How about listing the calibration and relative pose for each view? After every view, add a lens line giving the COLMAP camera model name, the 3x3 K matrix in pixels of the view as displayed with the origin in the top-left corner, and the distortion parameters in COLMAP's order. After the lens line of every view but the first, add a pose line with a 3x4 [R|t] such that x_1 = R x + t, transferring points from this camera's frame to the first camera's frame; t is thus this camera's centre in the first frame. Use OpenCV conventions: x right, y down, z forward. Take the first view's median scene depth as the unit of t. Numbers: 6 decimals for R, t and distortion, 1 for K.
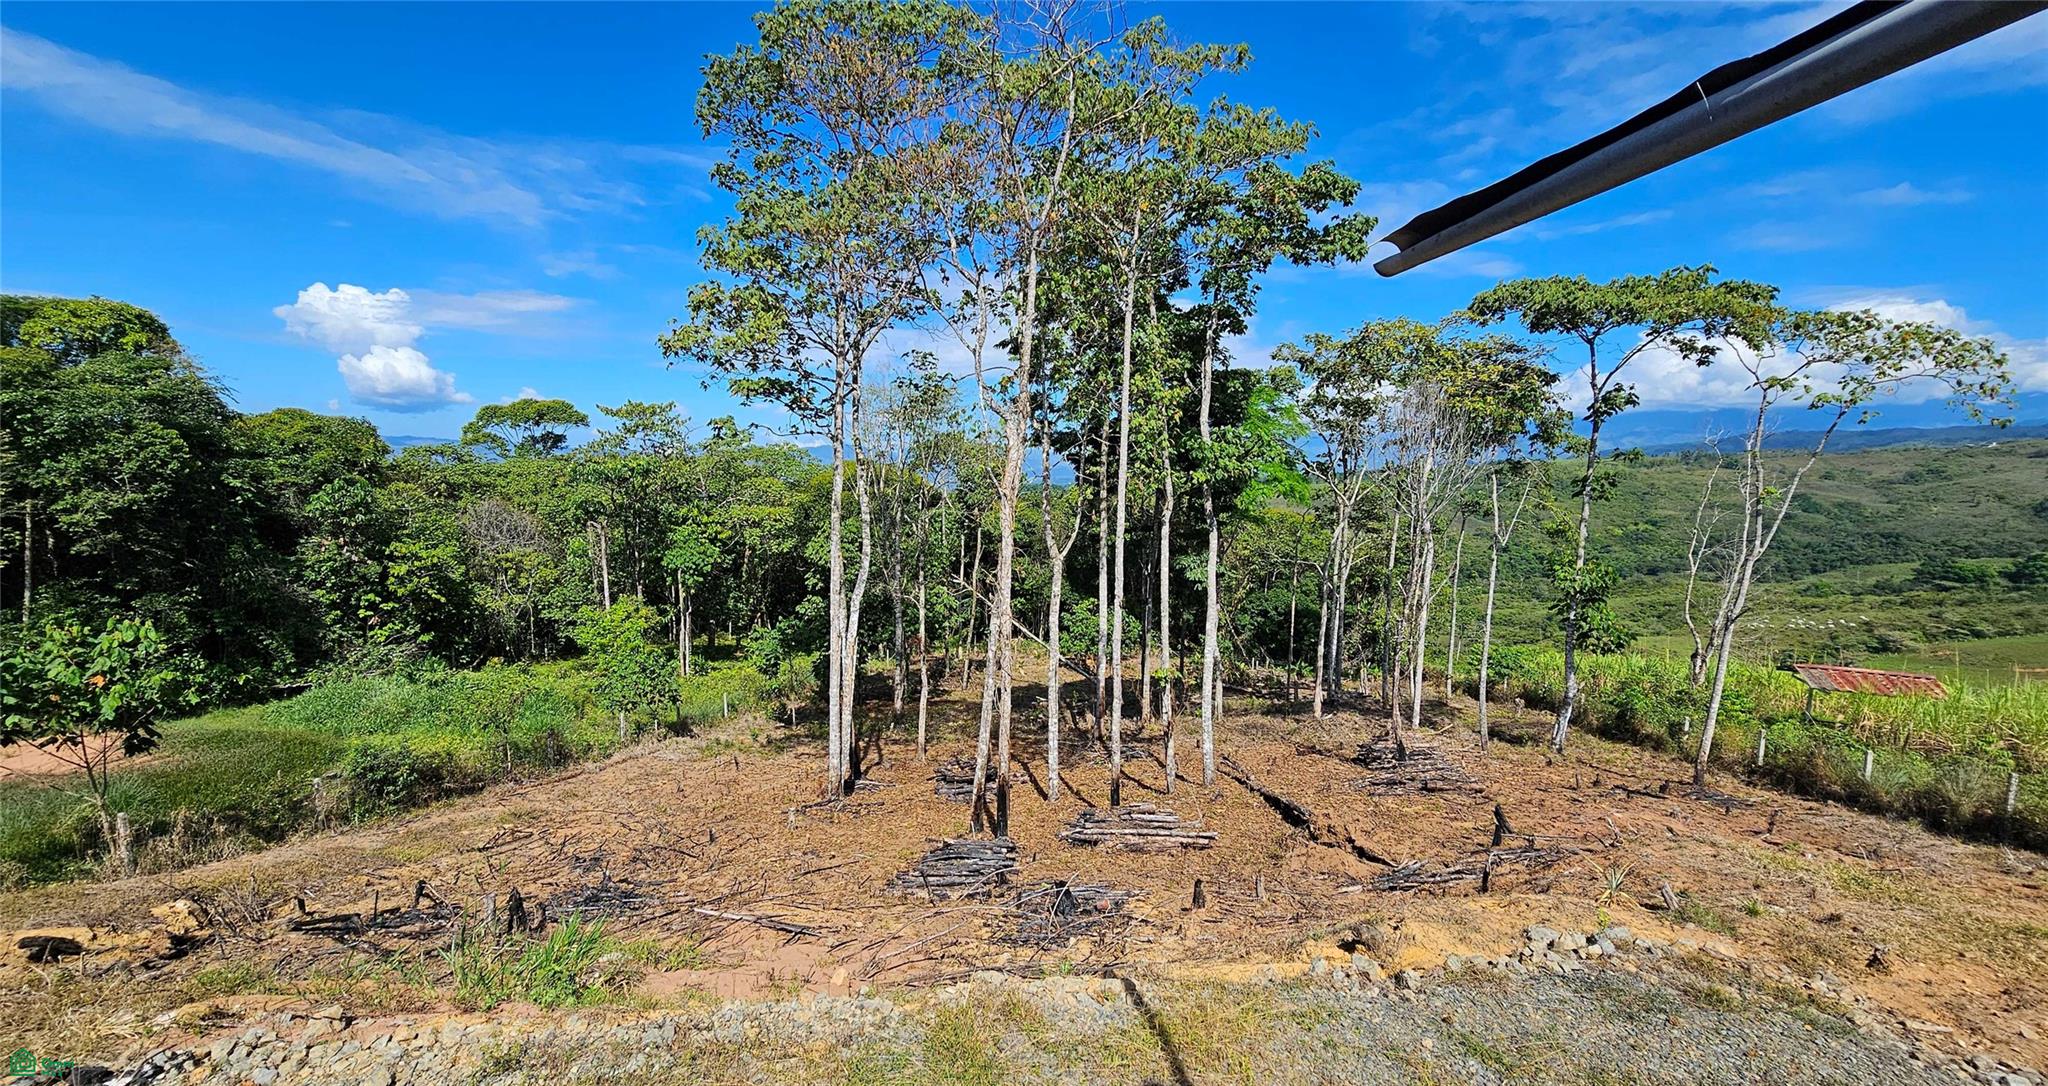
lens RADIAL K [[842.9, 0, 1024.0], [0, 842.9, 543.0], [0, 0, 1]] dist [-0.002193, -0.000352]
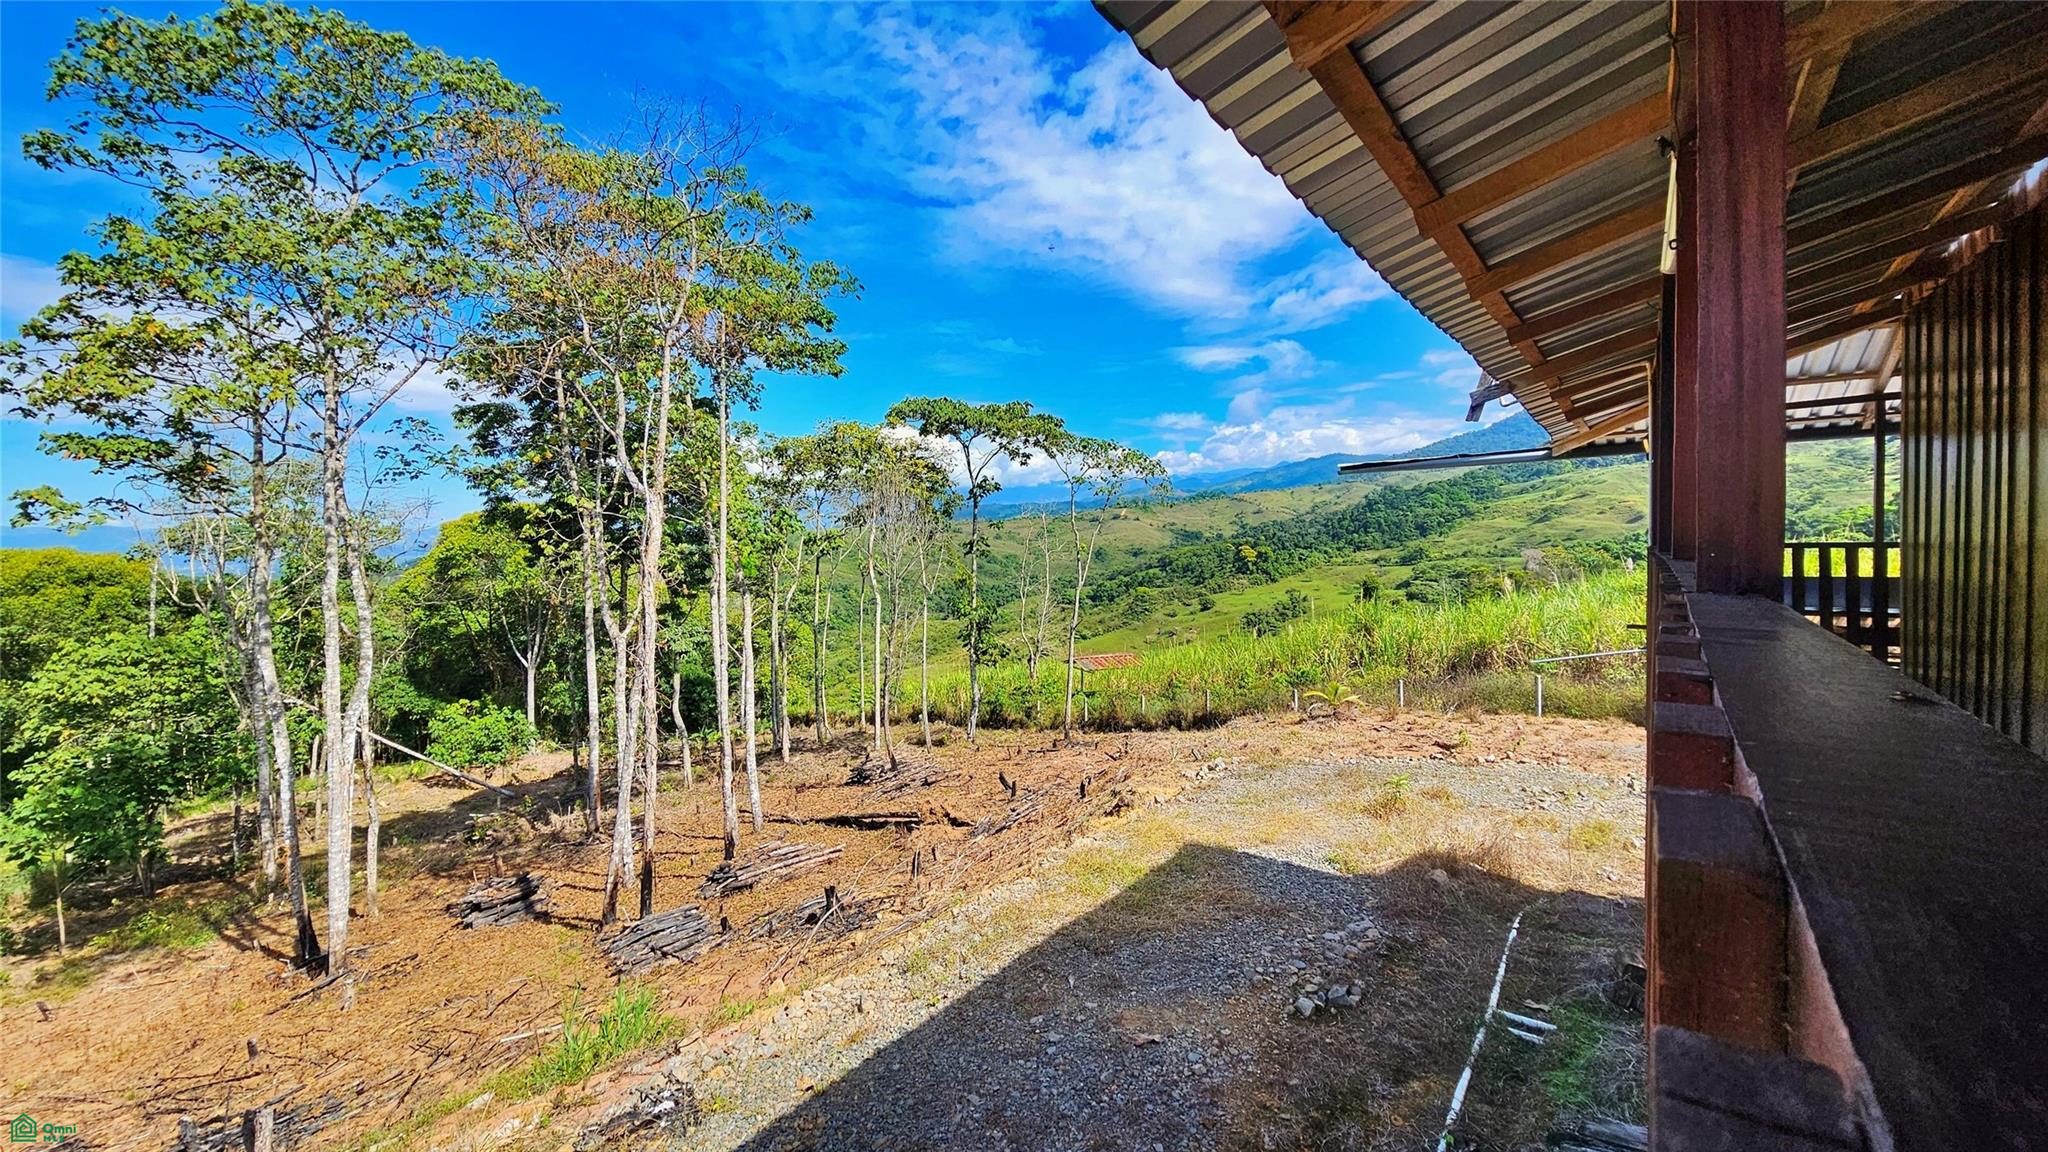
lens RADIAL K [[842.5, 0, 1008.6], [0, 842.5, 546.1], [0, 0, 1]] dist [0.000339, -0.004635]
pose [[0.706110, -0.034122, 0.707279, -0.267270], [0.093583, 0.994574, -0.045445, -0.000597], [-0.701891, 0.098279, 0.705472, -0.029804]]
